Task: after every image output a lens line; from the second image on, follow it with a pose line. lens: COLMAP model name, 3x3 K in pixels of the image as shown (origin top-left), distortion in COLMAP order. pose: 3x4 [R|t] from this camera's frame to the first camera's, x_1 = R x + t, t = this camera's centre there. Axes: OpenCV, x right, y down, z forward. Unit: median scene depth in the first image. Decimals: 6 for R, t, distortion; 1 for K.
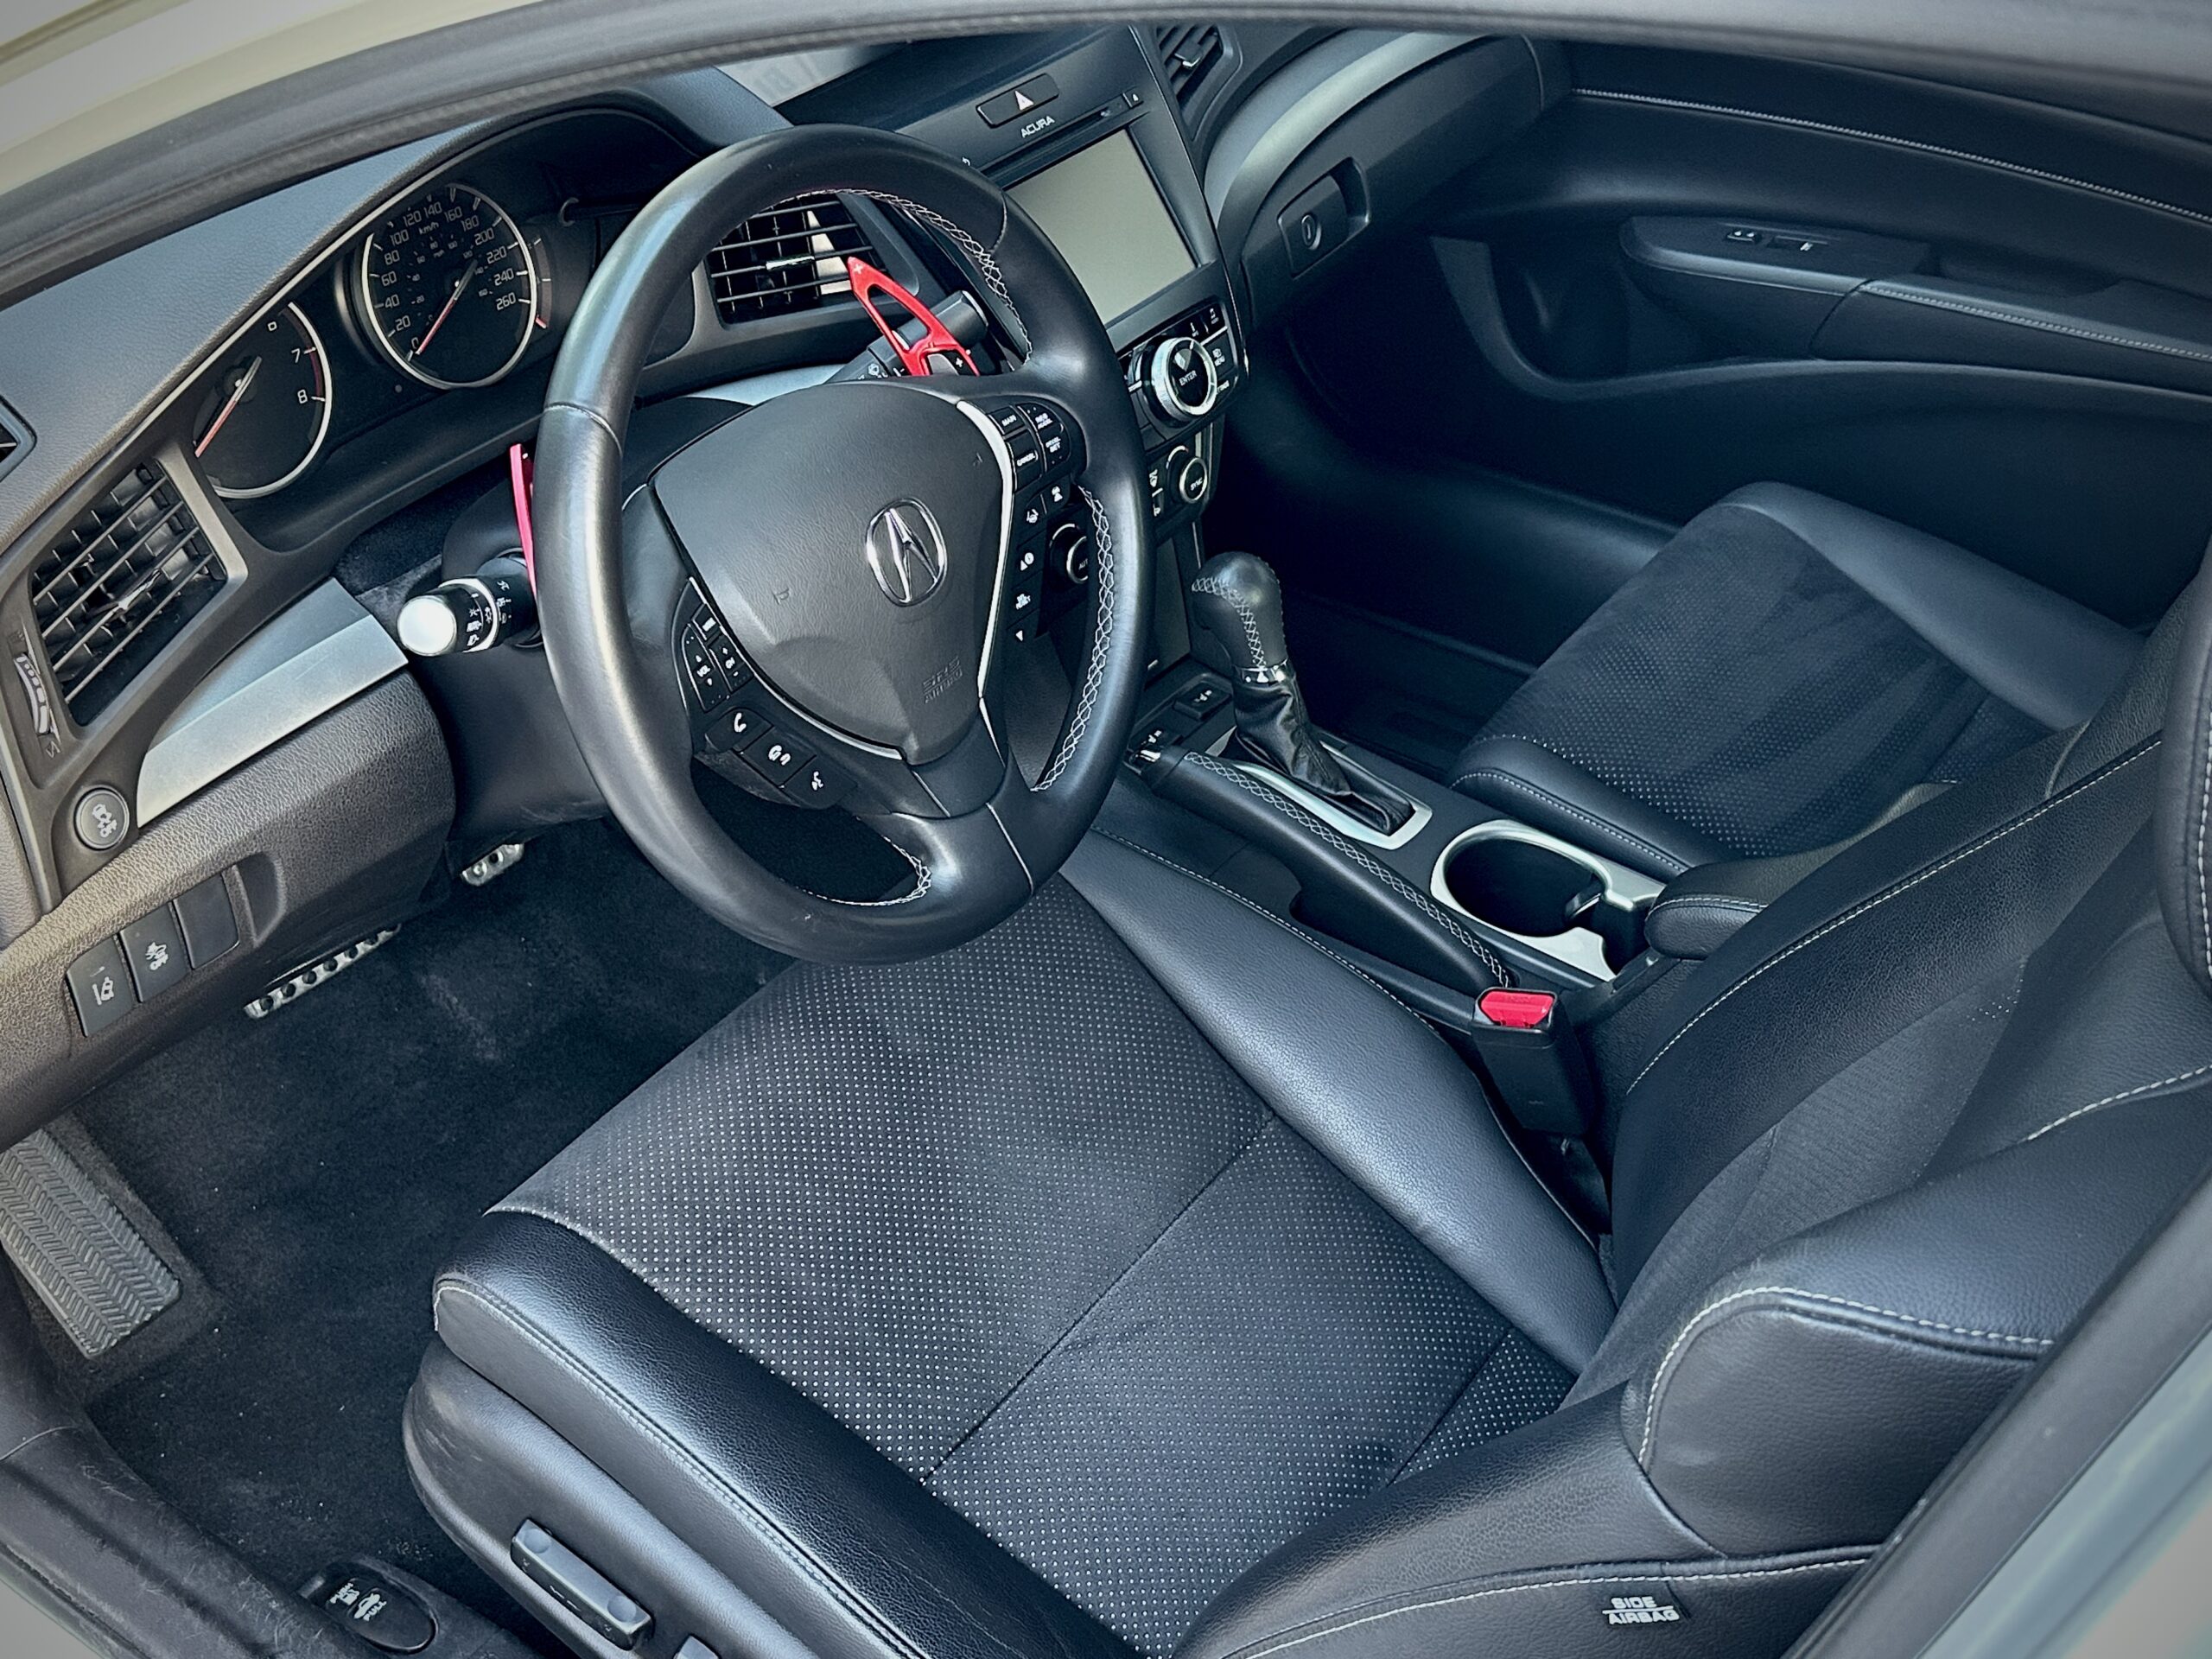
lens RADIAL K [[2411.1, 0, 1100.3], [0, 2411.1, 830.5], [0, 0, 1]] dist [0.150351, 0.000000]
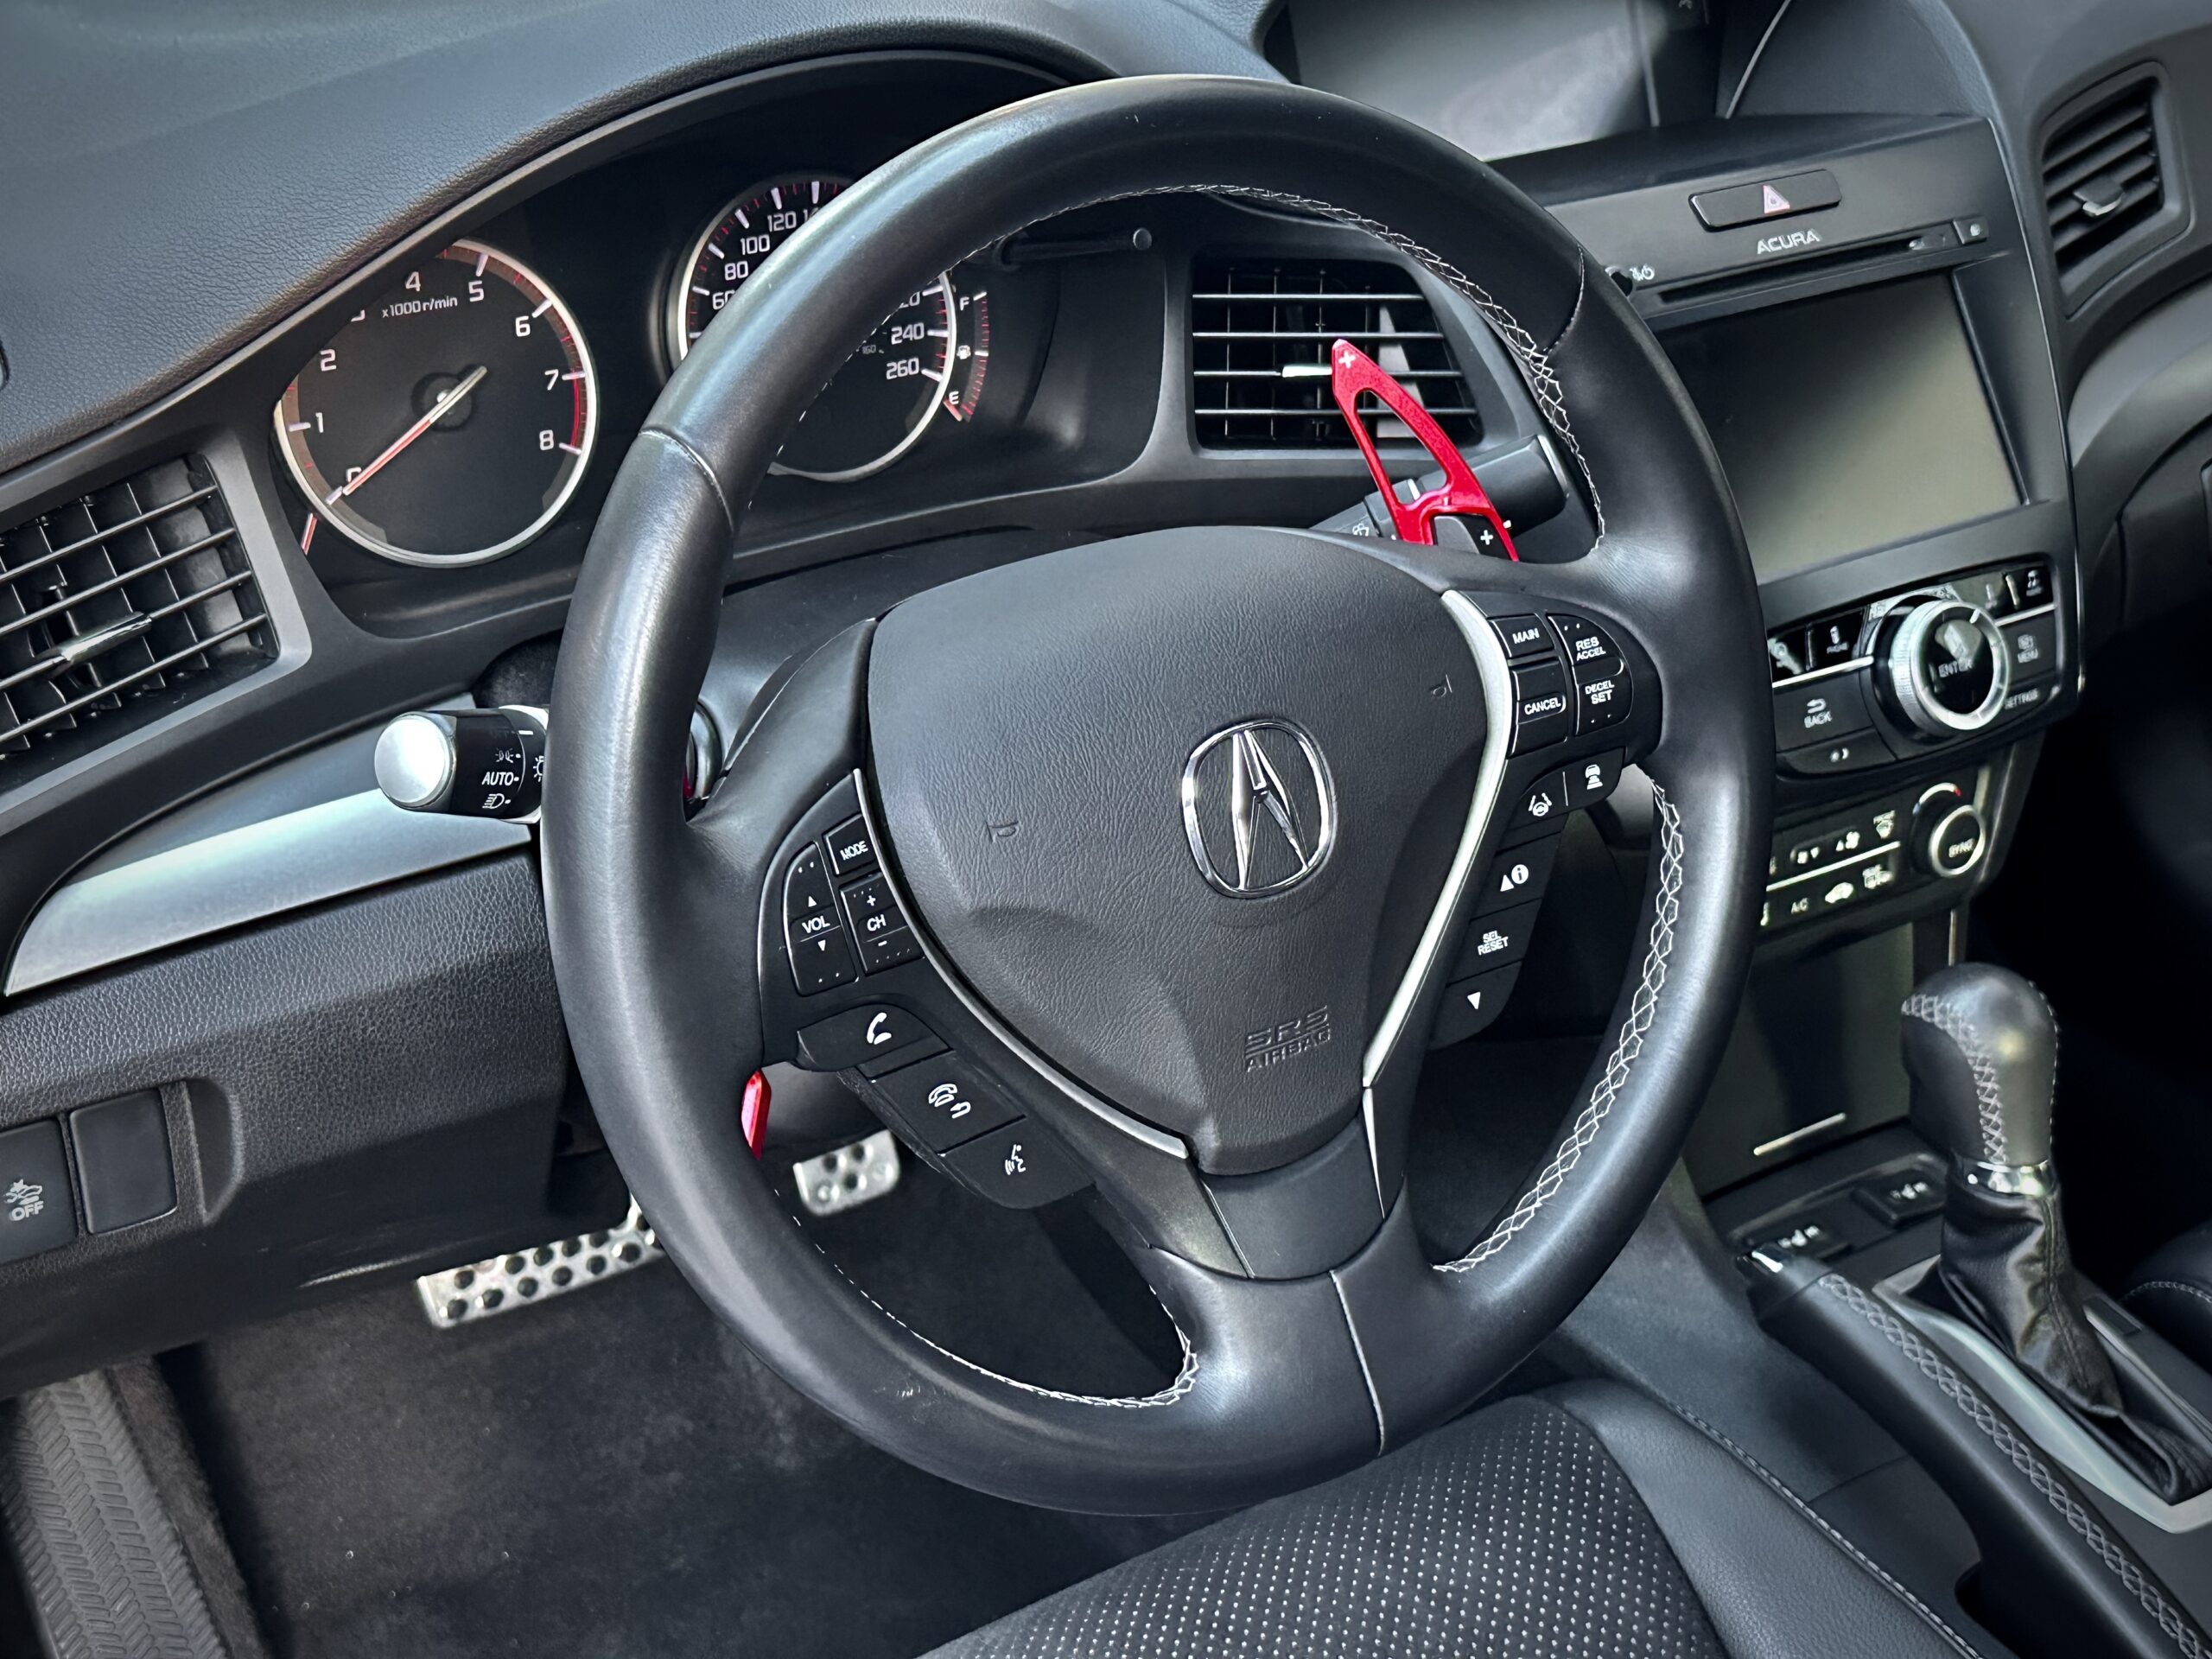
lens RADIAL K [[2941.7, 0, 1122.2], [0, 2941.7, 830.3], [0, 0, 1]] dist [0.111010, 0.000000]
pose [[0.930110, 0.194978, -0.311254, 0.089820], [-0.235973, 0.966640, -0.099622, -0.026879], [0.281446, 0.166107, 0.945091, 0.273154]]
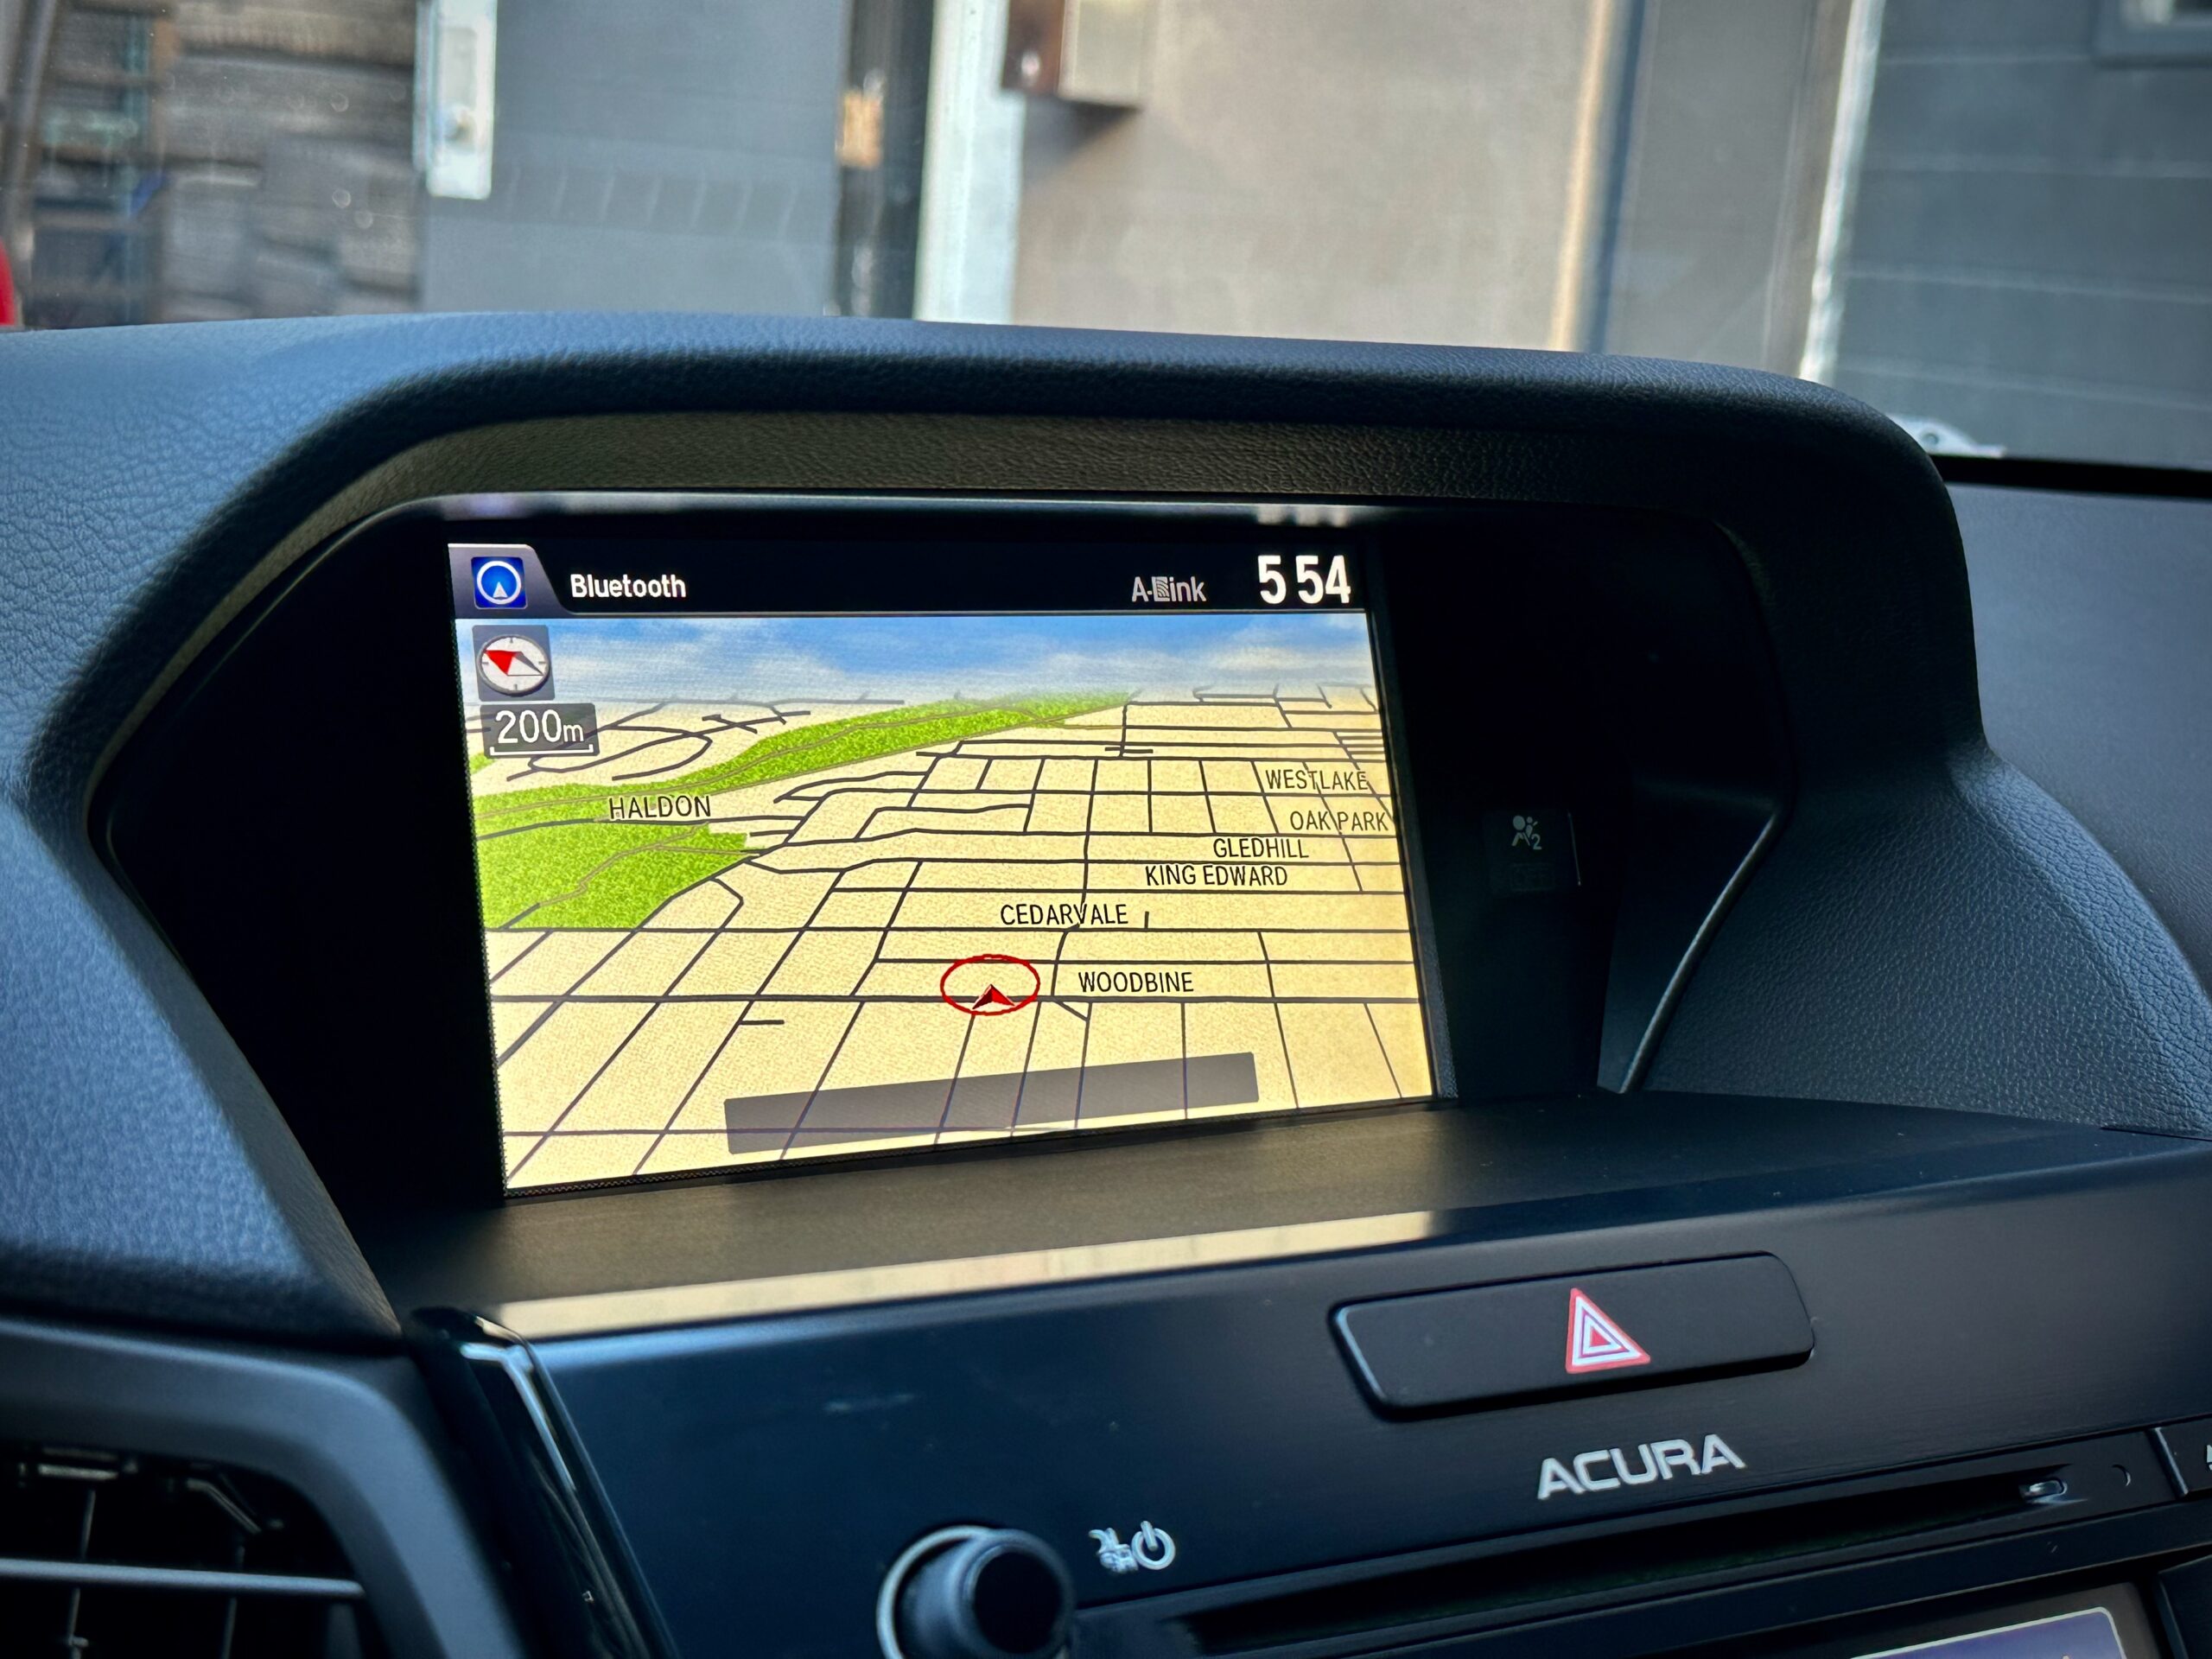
lens RADIAL K [[2941.7, 0, 1112.8], [0, 2941.7, 828.0], [0, 0, 1]] dist [0.111010, 0.000000]
pose [[0.888065, 0.142323, -0.437133, 0.040852], [-0.320517, 0.873340, -0.366805, -0.247603], [0.329561, 0.465855, 0.821200, 0.813634]]
